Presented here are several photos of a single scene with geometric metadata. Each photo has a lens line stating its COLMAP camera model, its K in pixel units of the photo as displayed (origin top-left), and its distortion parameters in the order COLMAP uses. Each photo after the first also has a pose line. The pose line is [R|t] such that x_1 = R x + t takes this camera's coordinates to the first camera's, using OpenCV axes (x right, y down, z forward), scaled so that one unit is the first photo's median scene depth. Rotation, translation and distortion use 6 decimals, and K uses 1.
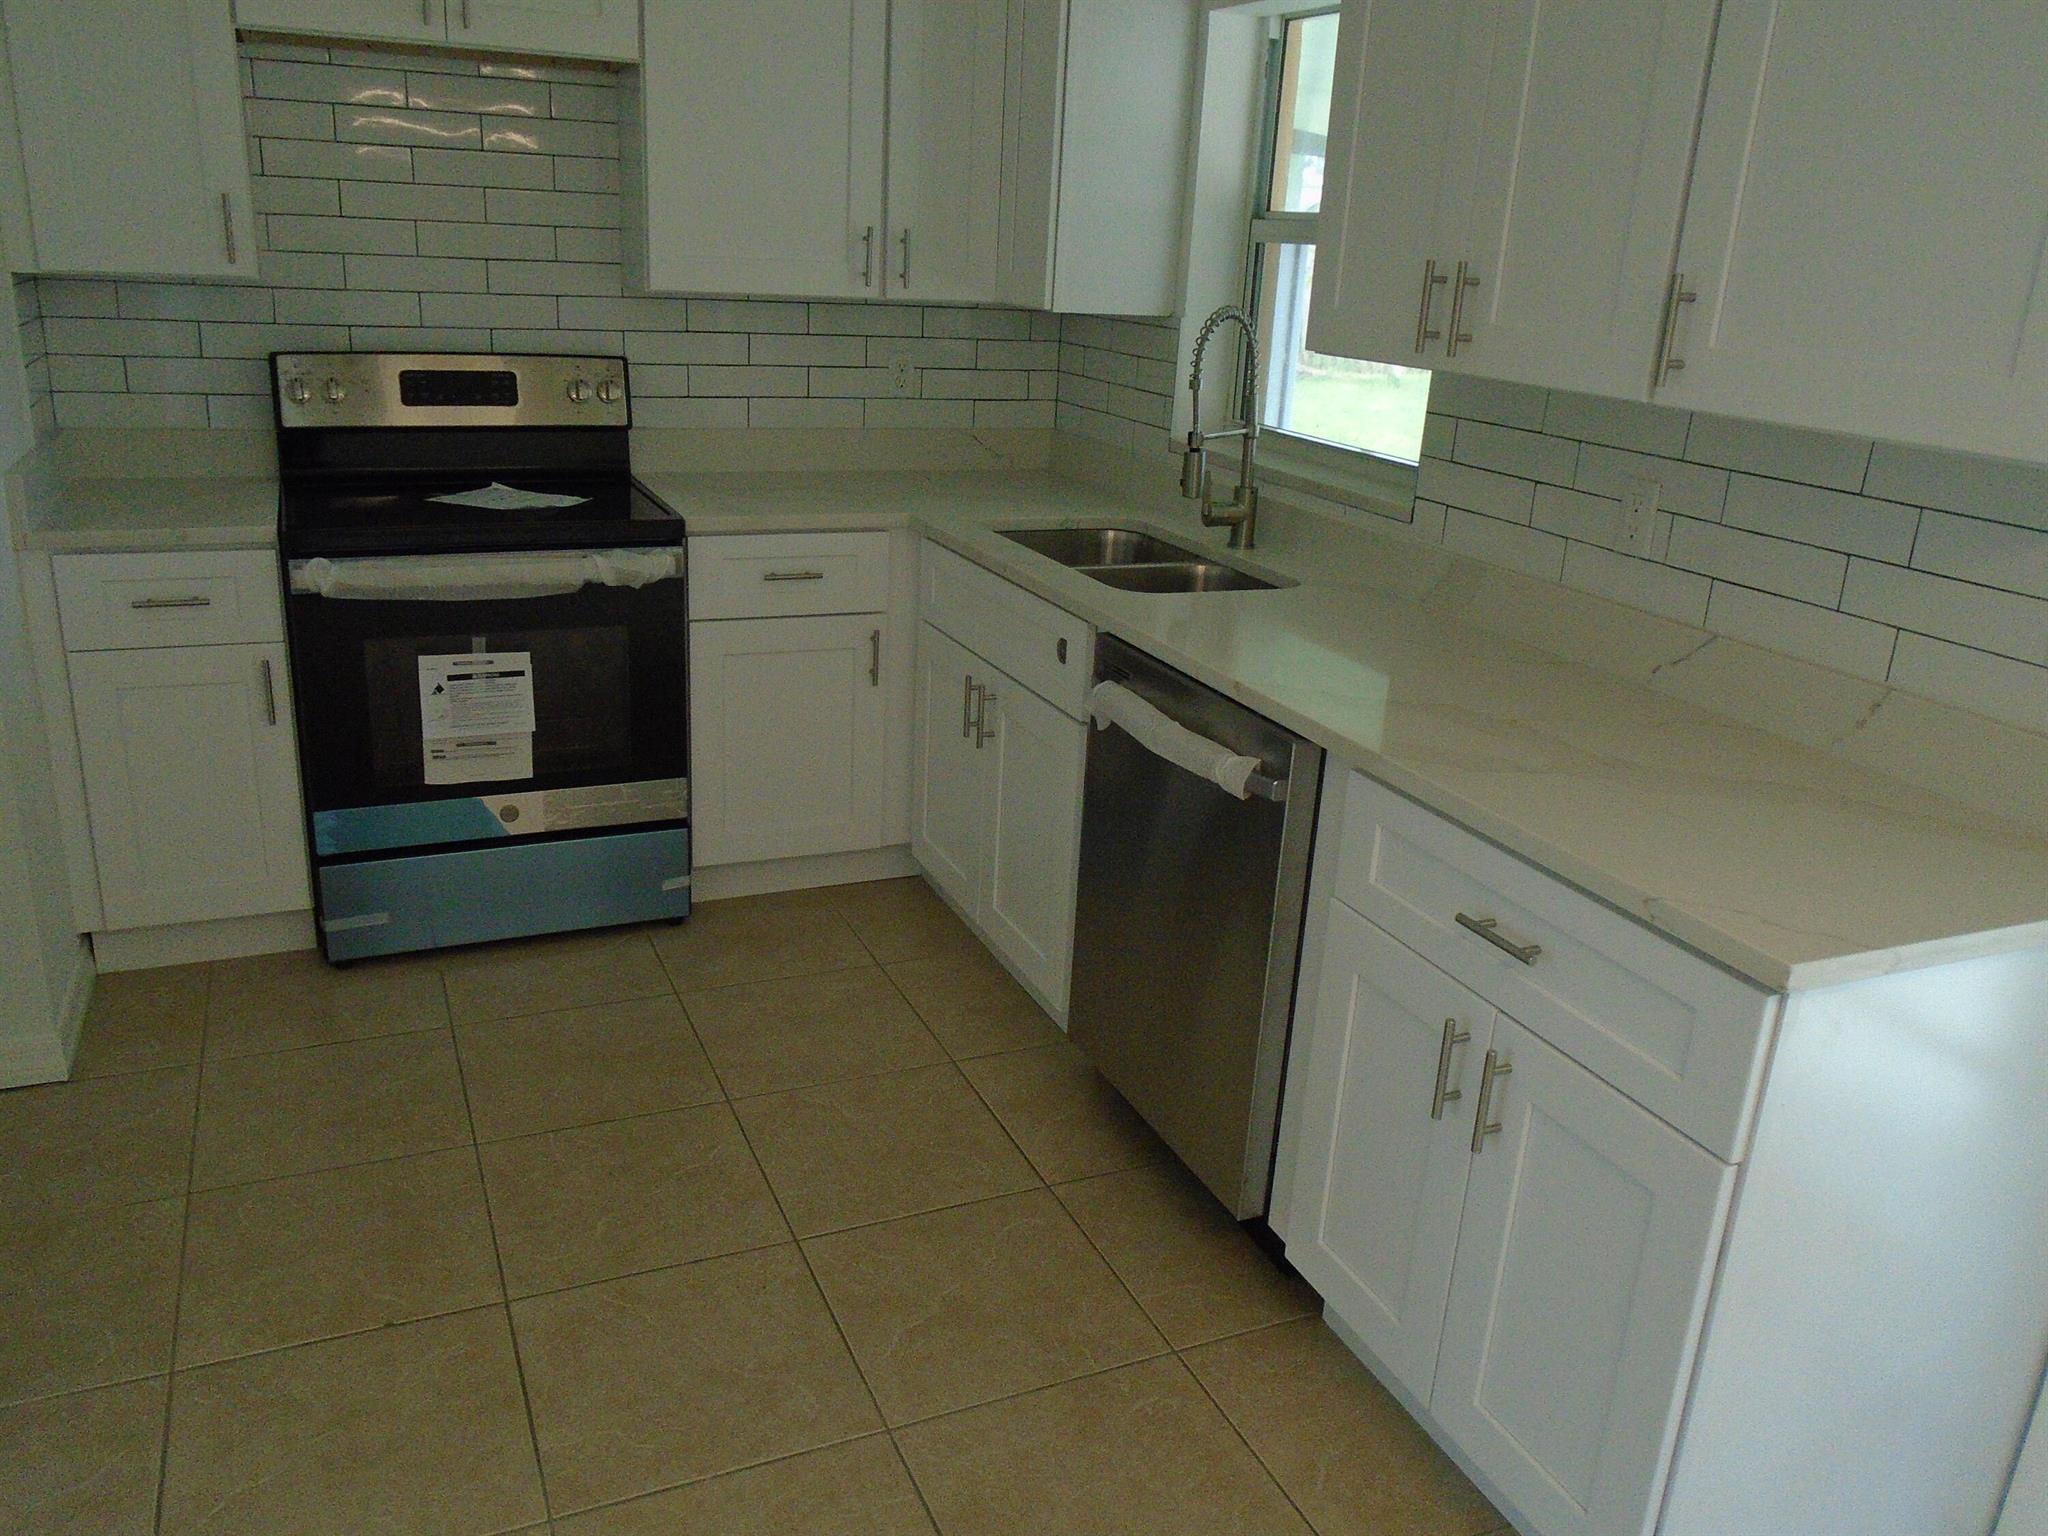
lens RADIAL K [[1567.7, 0, 1022.7], [0, 1567.7, 754.3], [0, 0, 1]] dist [-0.003232, -0.005501]
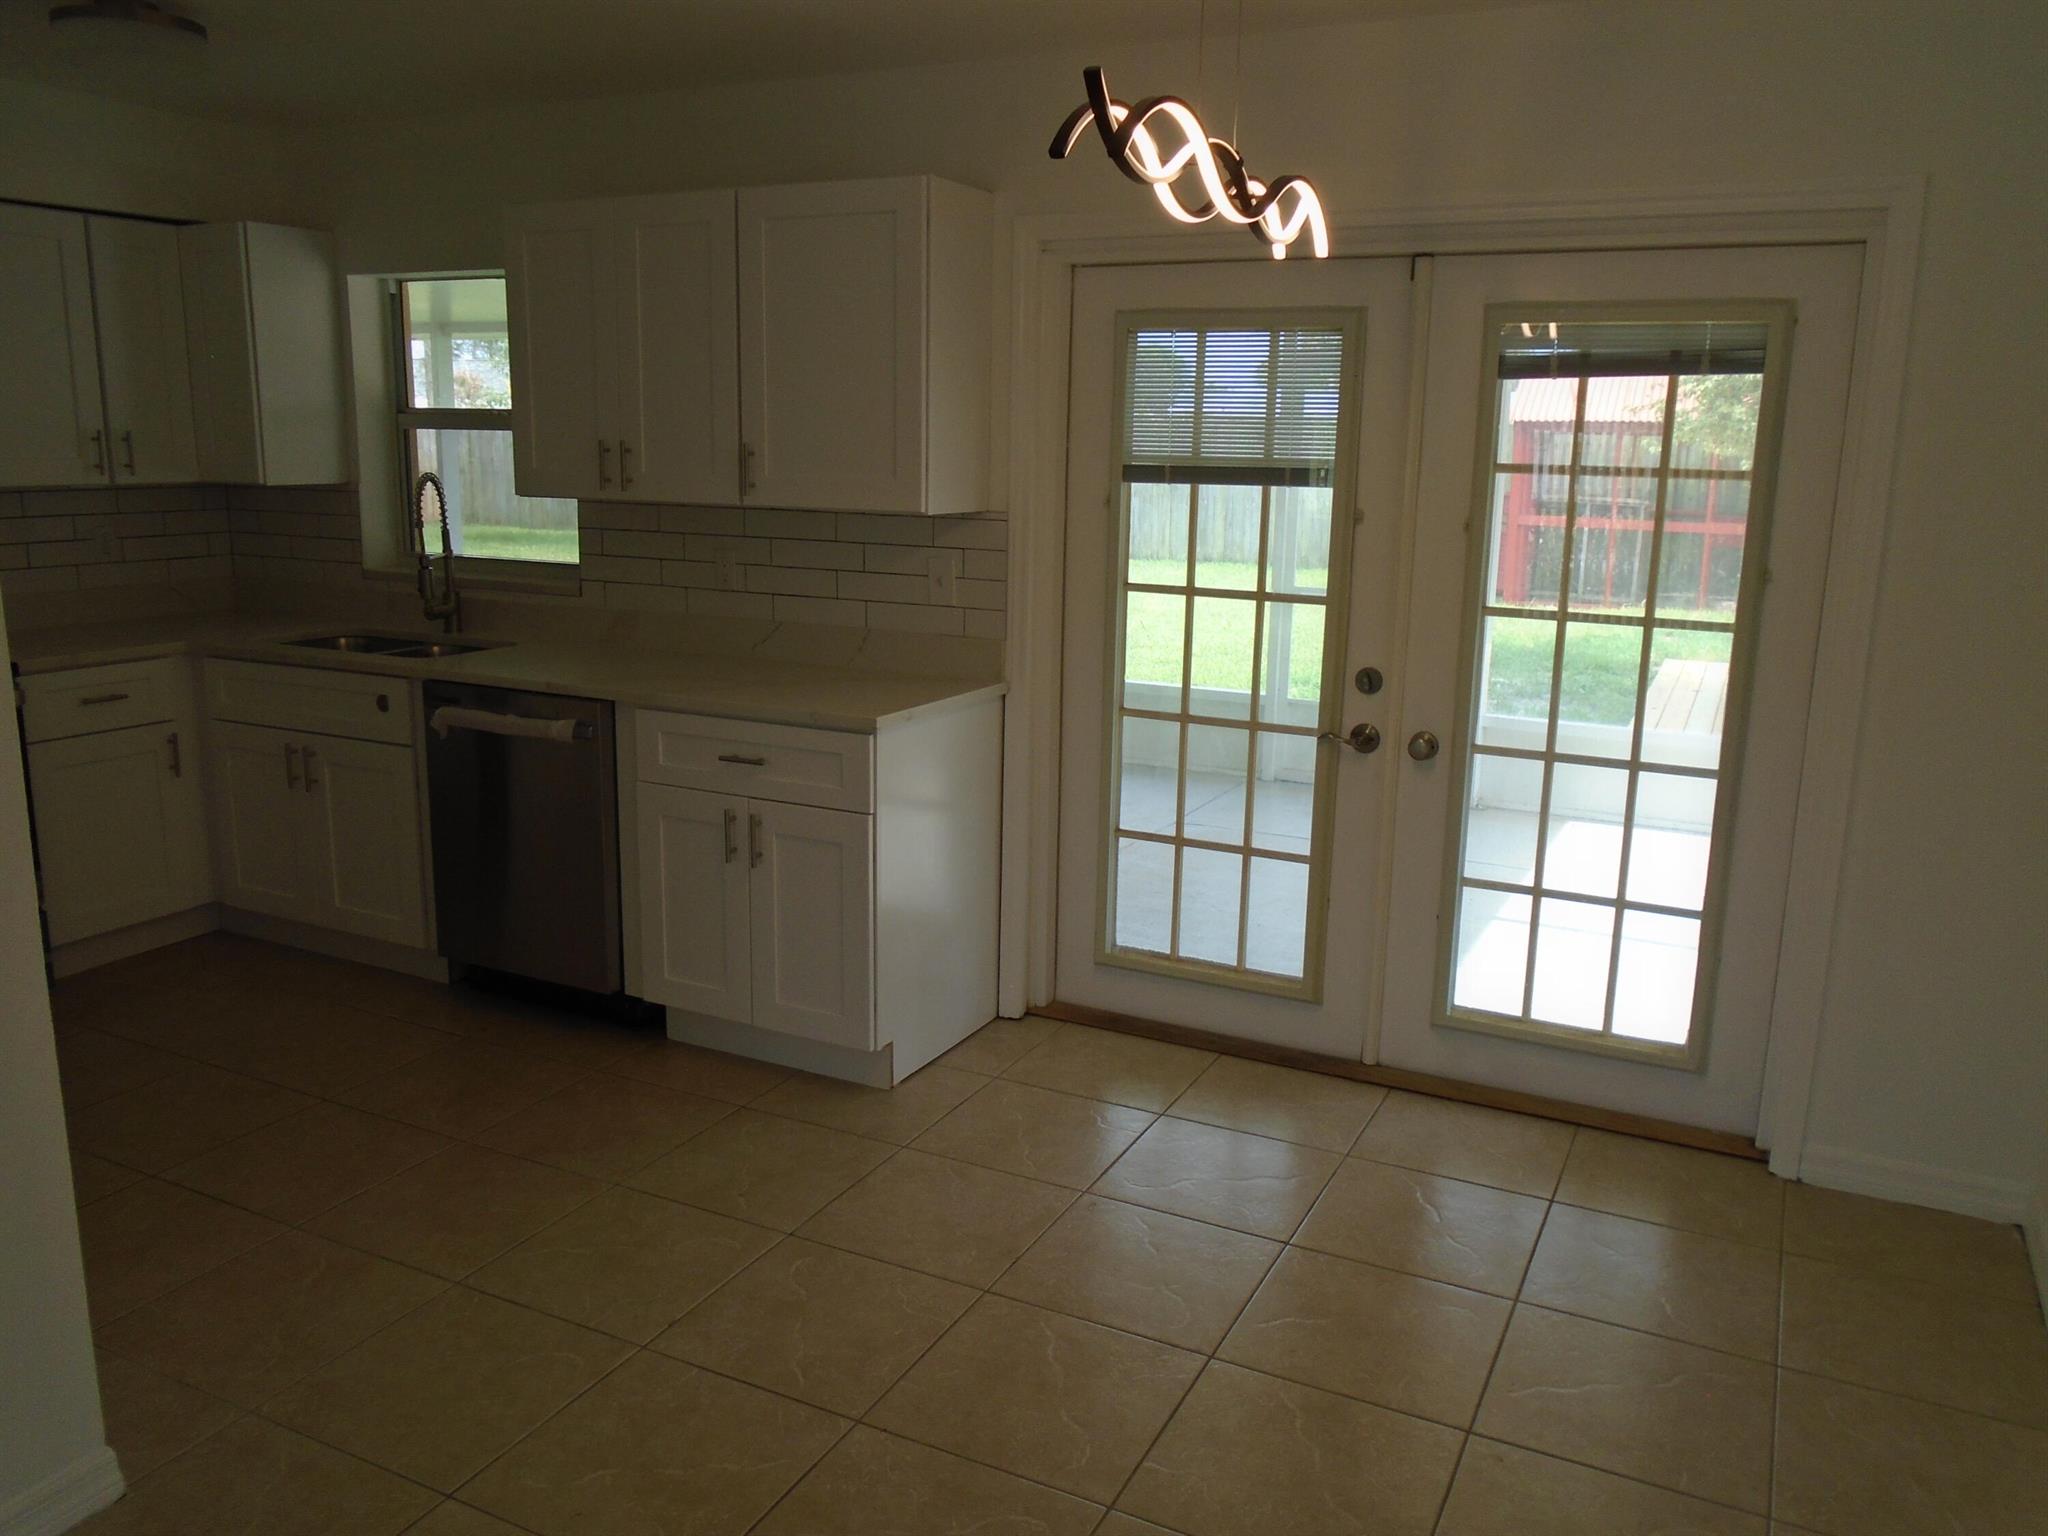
lens RADIAL K [[1567.7, 0, 1017.2], [0, 1567.7, 764.1], [0, 0, 1]] dist [-0.003232, -0.005501]
pose [[0.777884, -0.171502, 0.604552, -0.395617], [0.222648, 0.974848, -0.009935, 0.132726], [-0.587643, 0.142330, 0.796504, -0.509450]]
